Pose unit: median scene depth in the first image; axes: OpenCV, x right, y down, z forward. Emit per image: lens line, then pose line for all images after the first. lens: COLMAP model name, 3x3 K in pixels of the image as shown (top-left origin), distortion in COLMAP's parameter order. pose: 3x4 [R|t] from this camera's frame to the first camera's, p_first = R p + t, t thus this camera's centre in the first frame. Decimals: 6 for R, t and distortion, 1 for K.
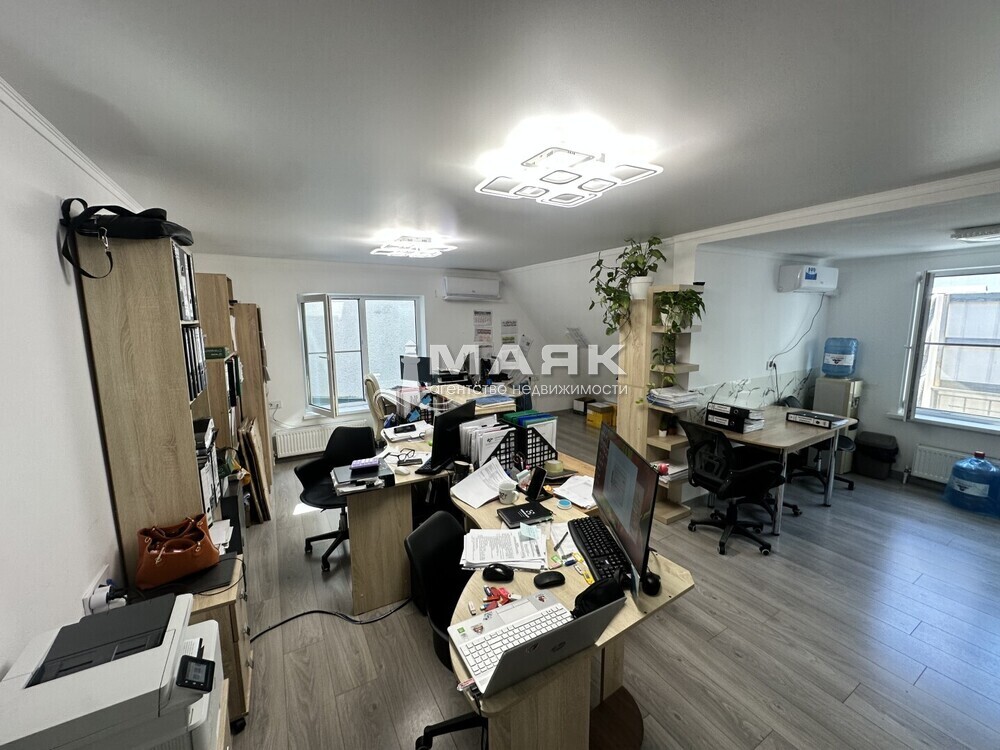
lens RADIAL K [[398.4, 0, 499.2], [0, 398.4, 374.7], [0, 0, 1]] dist [-0.004784, 0.001222]
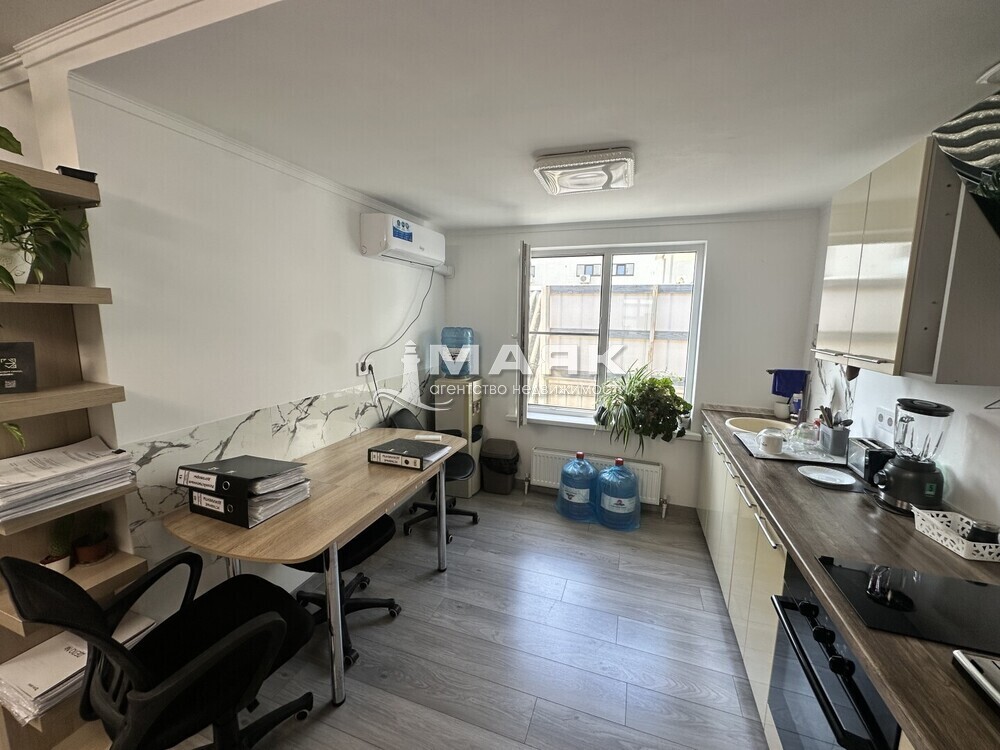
lens RADIAL K [[398.4, 0, 499.2], [0, 398.4, 374.7], [0, 0, 1]] dist [-0.004784, 0.001222]
pose [[0.765516, -0.074513, 0.639087, 0.461779], [0.071648, 0.996966, 0.030418, -0.018483], [-0.639415, 0.022504, 0.768533, 0.381553]]
